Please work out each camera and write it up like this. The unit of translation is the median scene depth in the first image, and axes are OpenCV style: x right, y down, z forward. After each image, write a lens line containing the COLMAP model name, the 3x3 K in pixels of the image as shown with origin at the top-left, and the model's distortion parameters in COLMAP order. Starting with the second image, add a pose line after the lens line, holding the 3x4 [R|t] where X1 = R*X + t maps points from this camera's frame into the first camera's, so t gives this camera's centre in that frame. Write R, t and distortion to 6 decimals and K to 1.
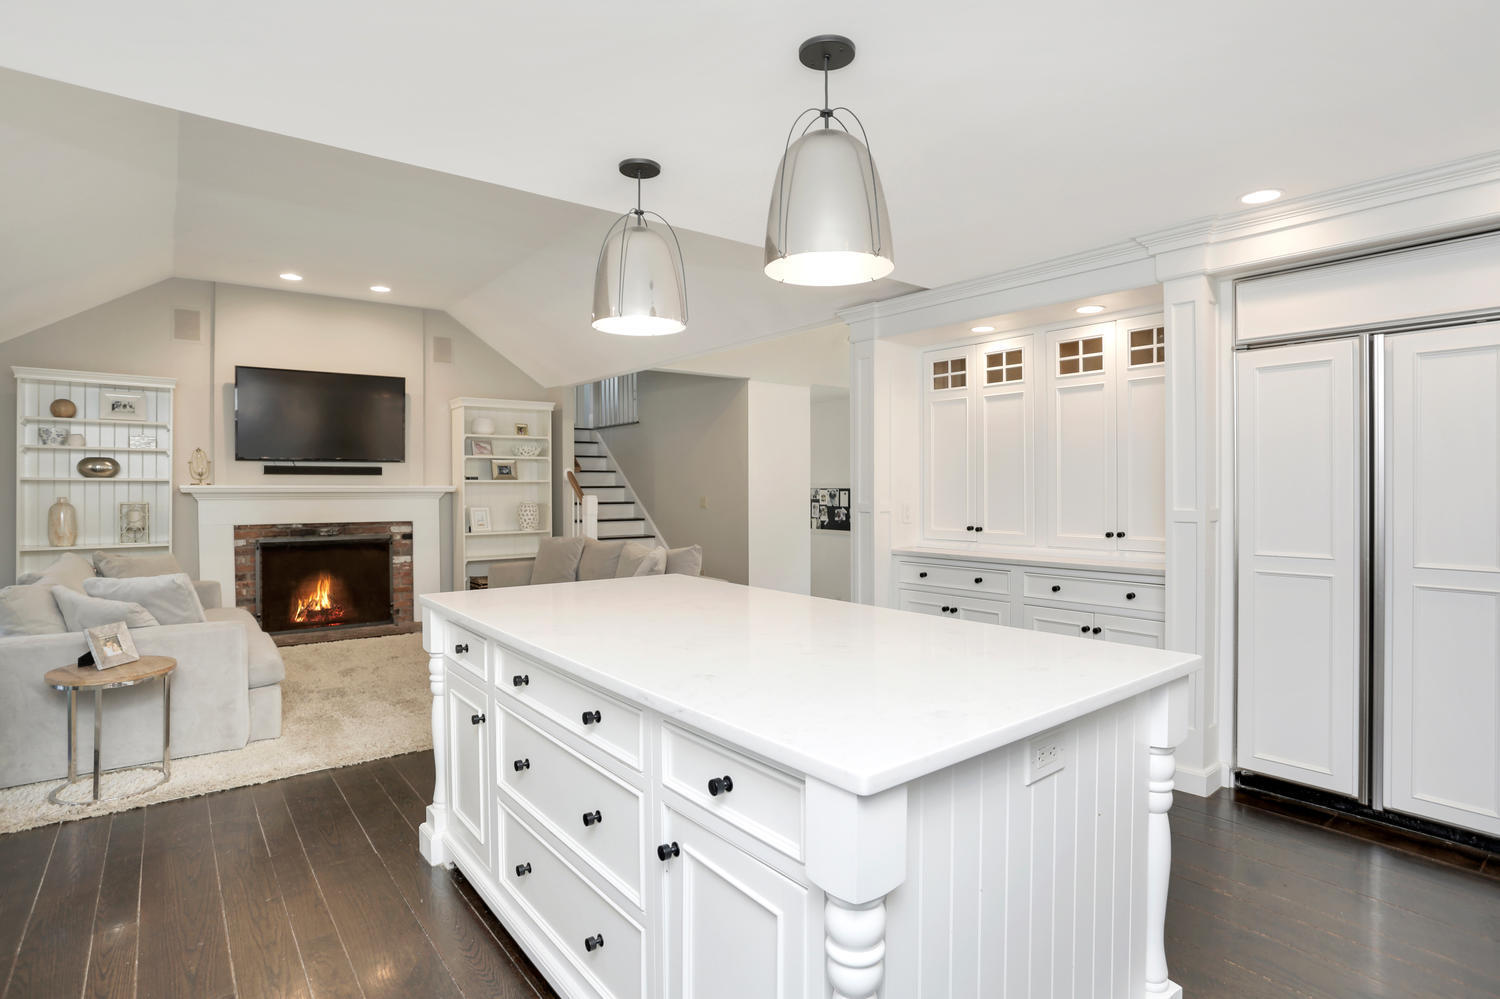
lens RADIAL K [[758.0, 0, 764.7], [0, 758.0, 489.6], [0, 0, 1]] dist [-0.044609, 0.009629]
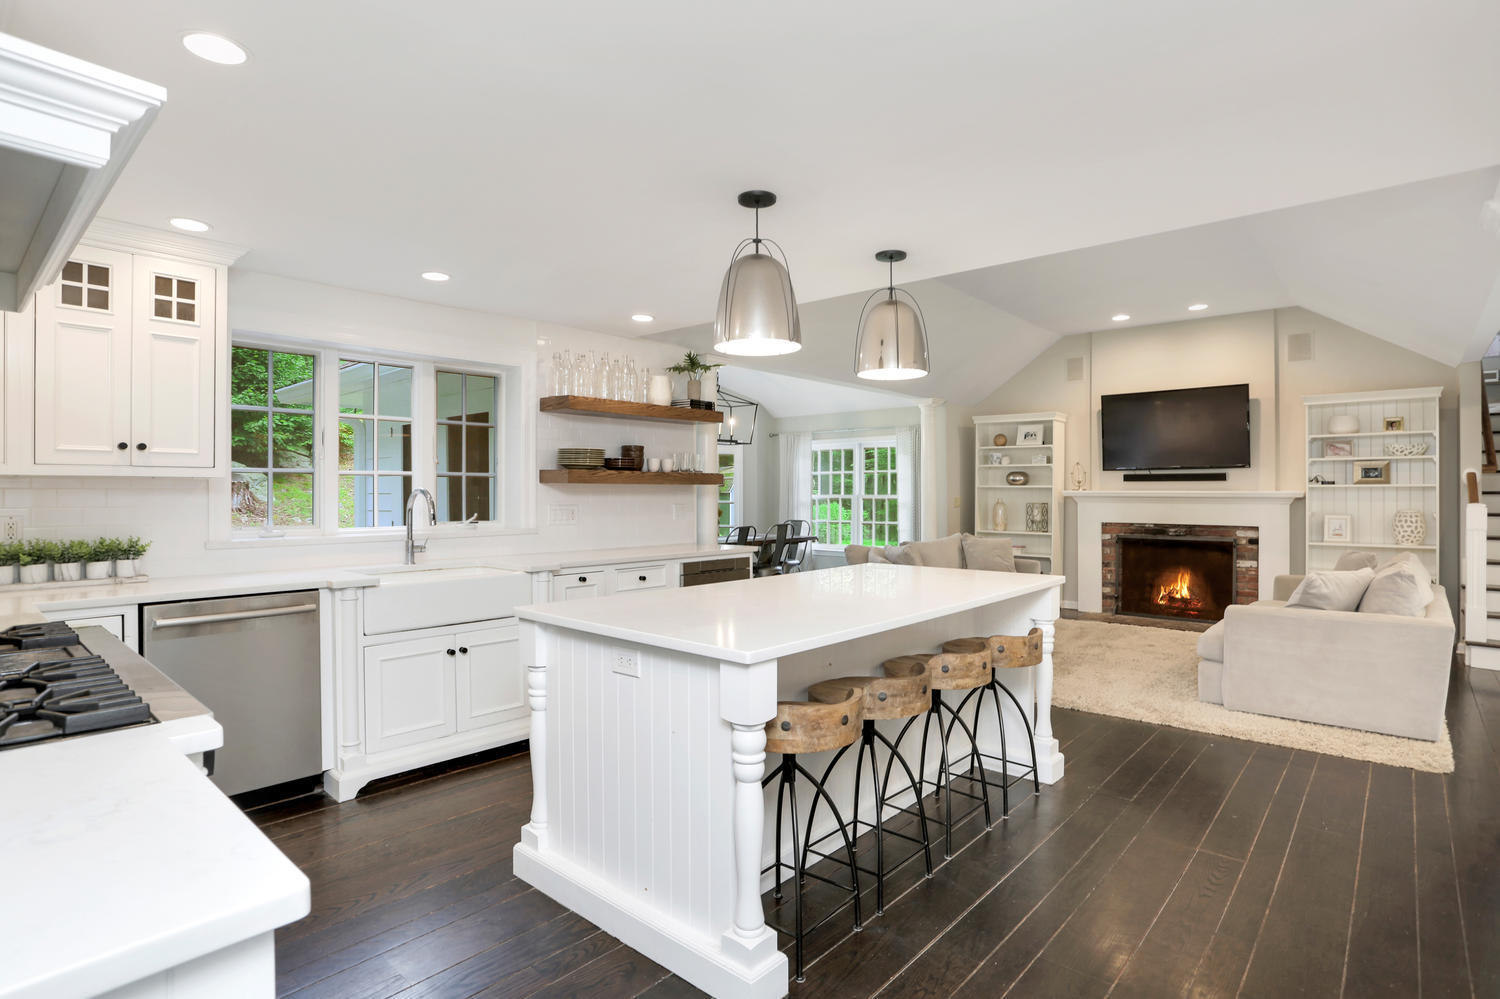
lens RADIAL K [[758.0, 0, 743.7], [0, 758.0, 497.6], [0, 0, 1]] dist [-0.044609, 0.009629]
pose [[0.179609, 0.011275, -0.983673, 0.408596], [-0.001518, 0.999936, 0.011184, -0.006784], [0.983737, -0.000516, 0.179615, 0.166298]]
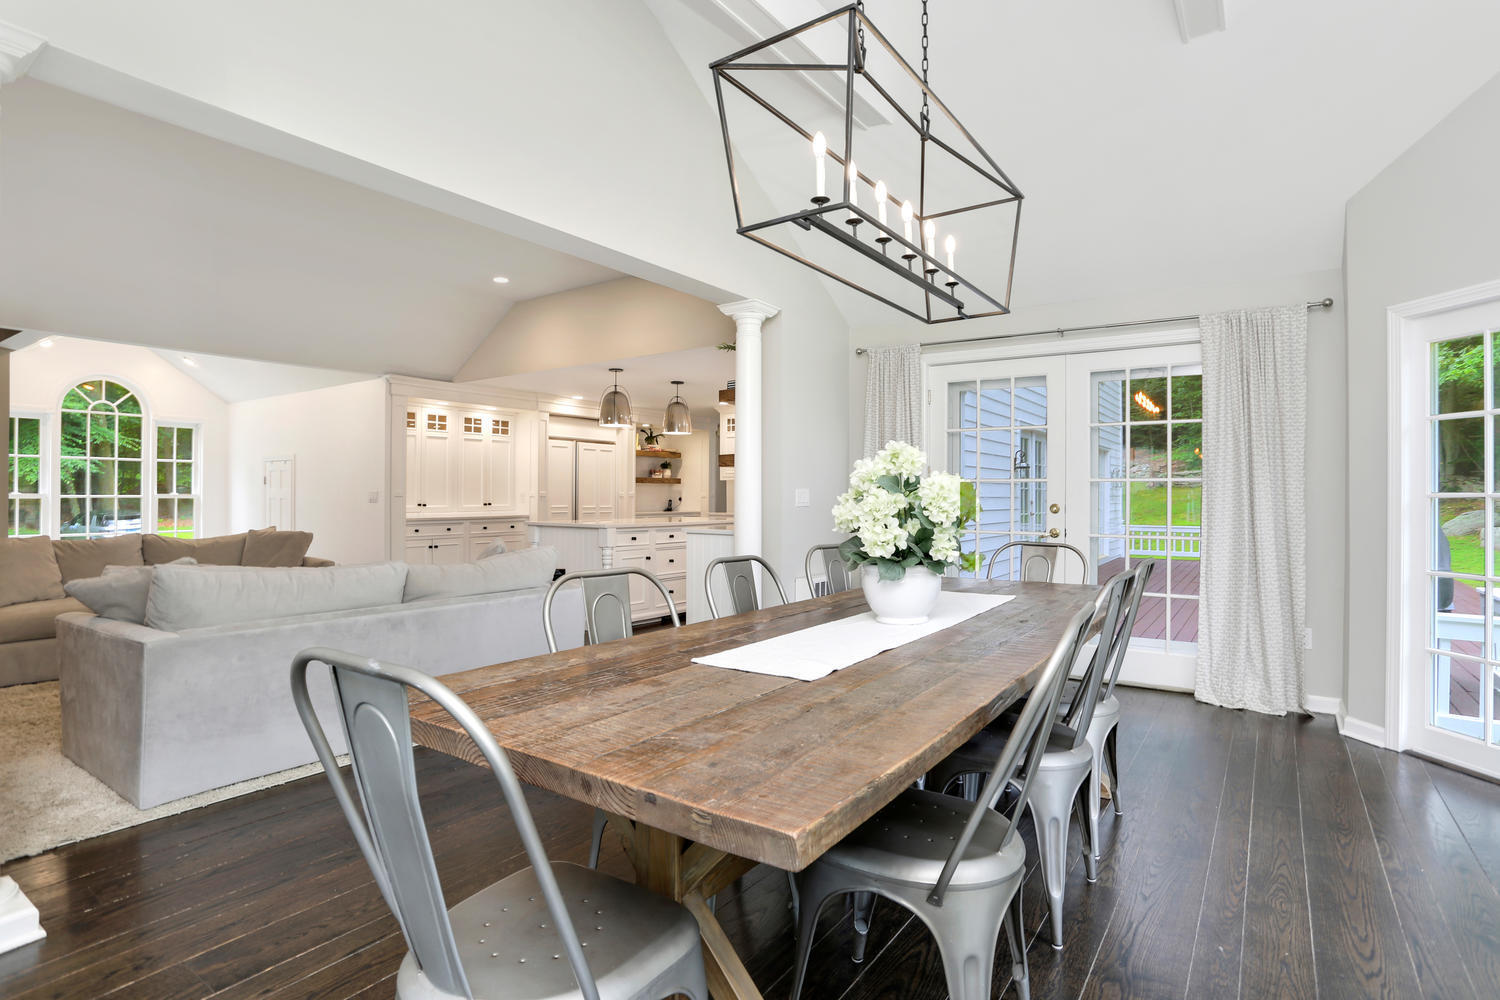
lens RADIAL K [[758.0, 0, 749.0], [0, 758.0, 491.1], [0, 0, 1]] dist [-0.044609, 0.009629]
pose [[-0.285760, 0.009047, 0.958259, -1.174901], [0.001180, 0.999958, -0.009089, 0.023900], [-0.958301, -0.001467, -0.285758, 0.508970]]
